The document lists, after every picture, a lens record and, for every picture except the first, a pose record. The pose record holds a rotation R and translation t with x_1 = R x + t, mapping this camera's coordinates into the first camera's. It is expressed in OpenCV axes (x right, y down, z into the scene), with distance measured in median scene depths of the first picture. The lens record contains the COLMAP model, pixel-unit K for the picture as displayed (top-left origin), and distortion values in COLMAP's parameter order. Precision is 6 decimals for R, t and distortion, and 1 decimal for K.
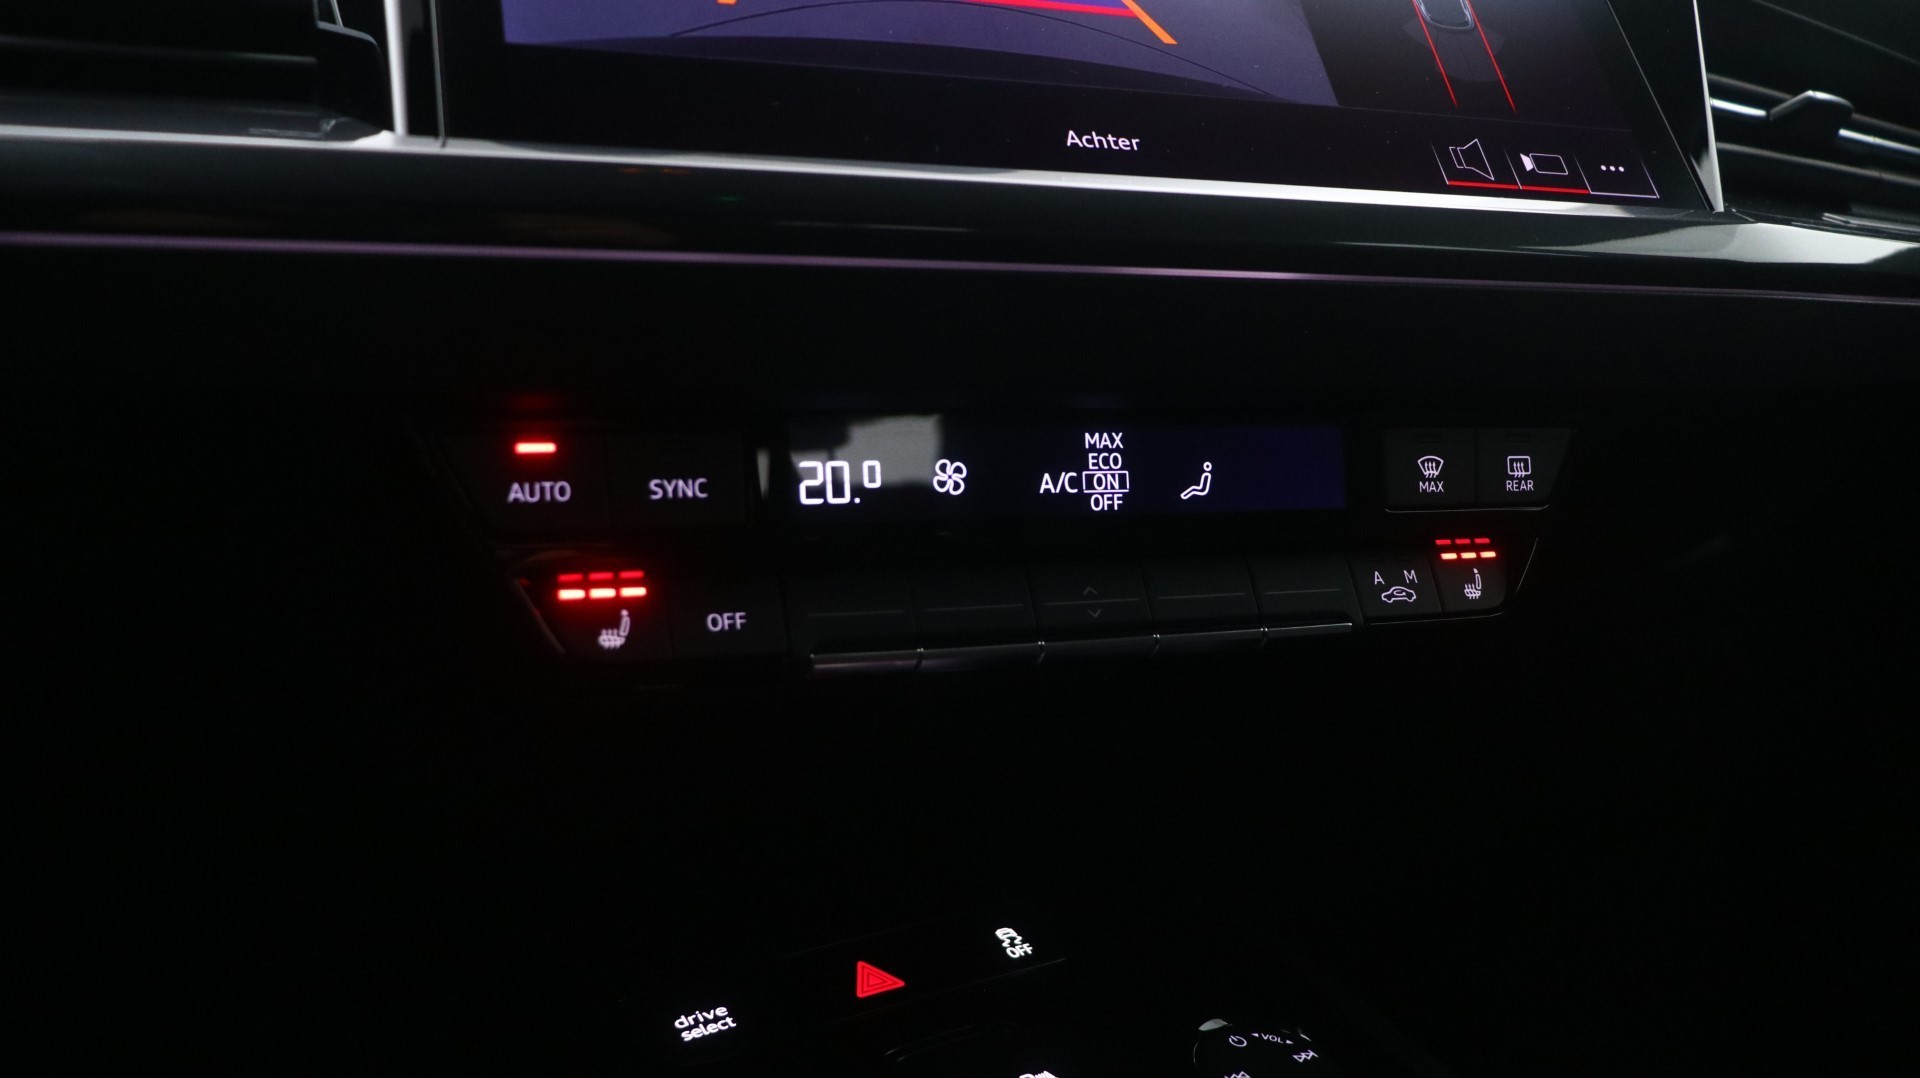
lens RADIAL K [[1489.1, 0, 960.0], [0, 1489.1, 539.0], [0, 0, 1]] dist [-0.031009, 0.038976]
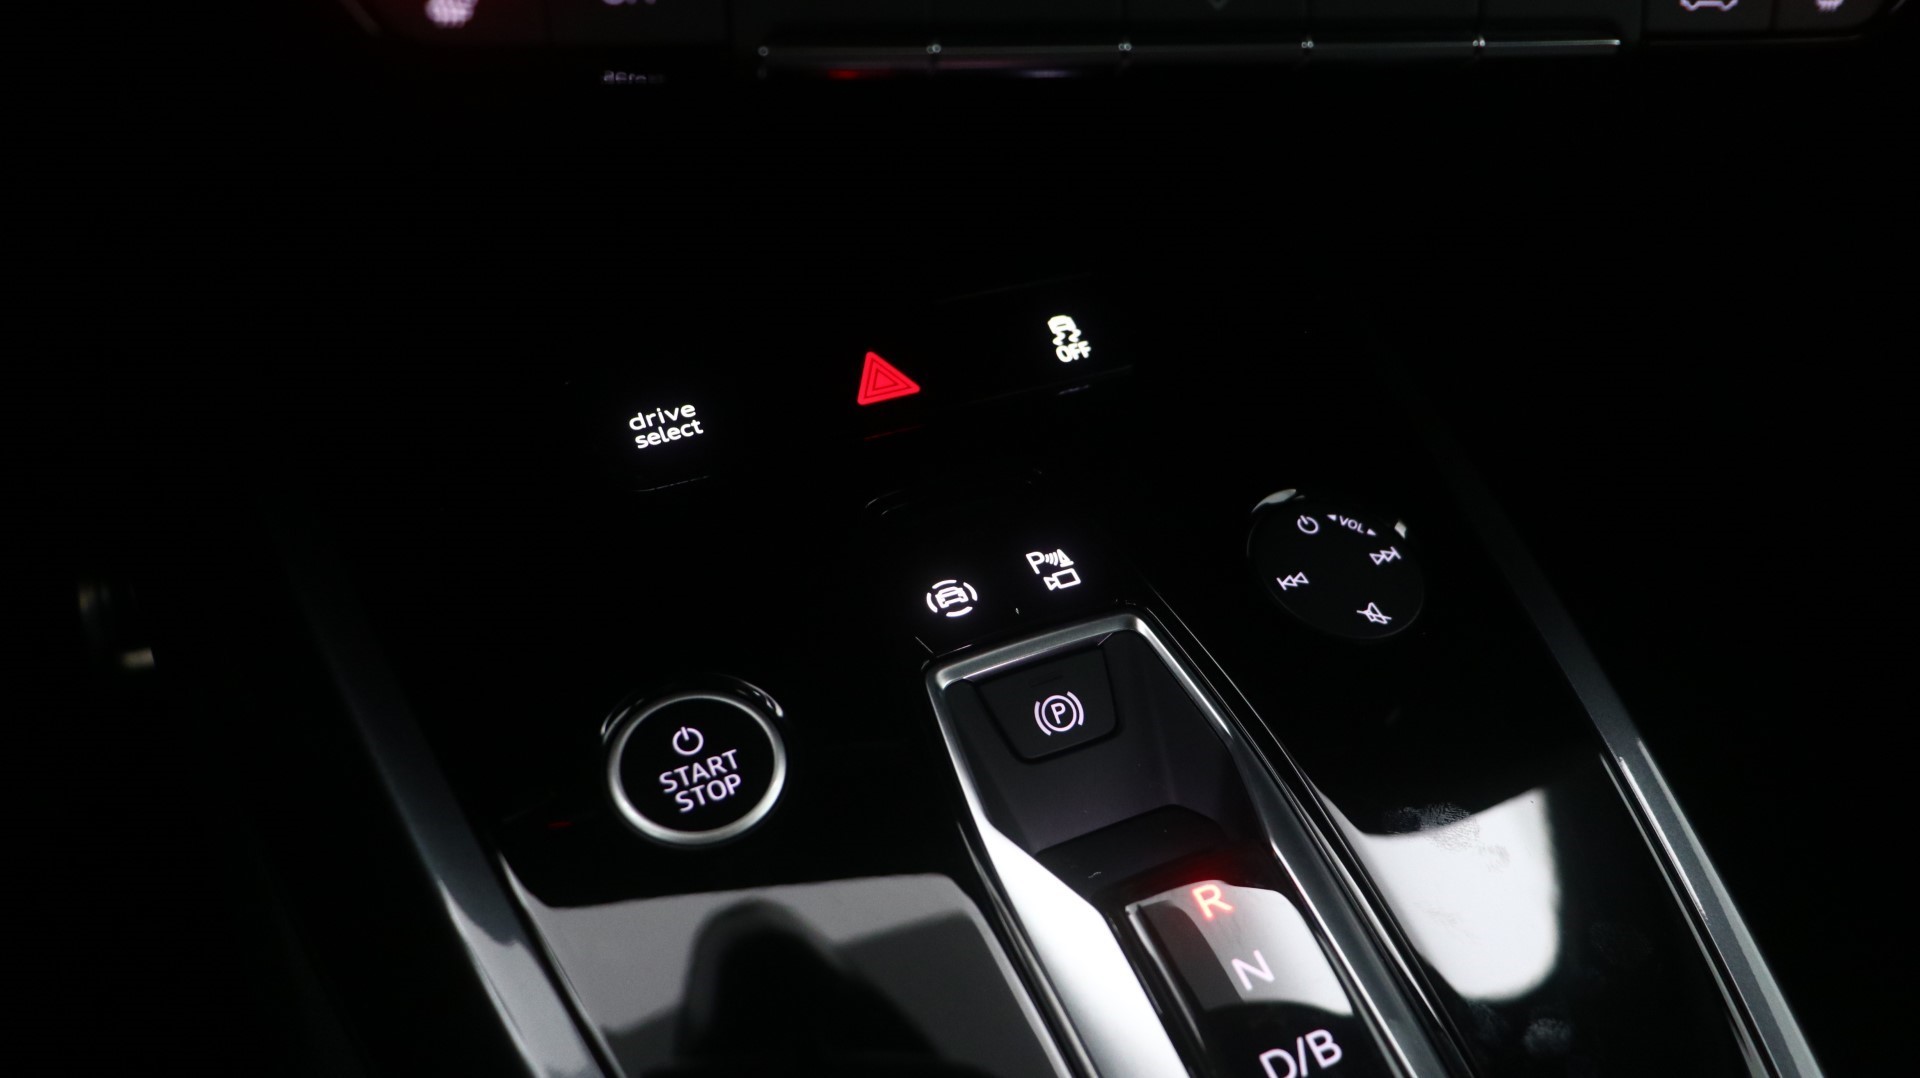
lens RADIAL K [[1489.1, 0, 960.0], [0, 1489.1, 539.0], [0, 0, 1]] dist [-0.031009, 0.038976]
pose [[0.985812, 0.154229, -0.066244, 0.051535], [-0.087740, 0.809918, 0.579943, -0.111303], [0.143097, -0.565903, 0.811959, 0.290918]]
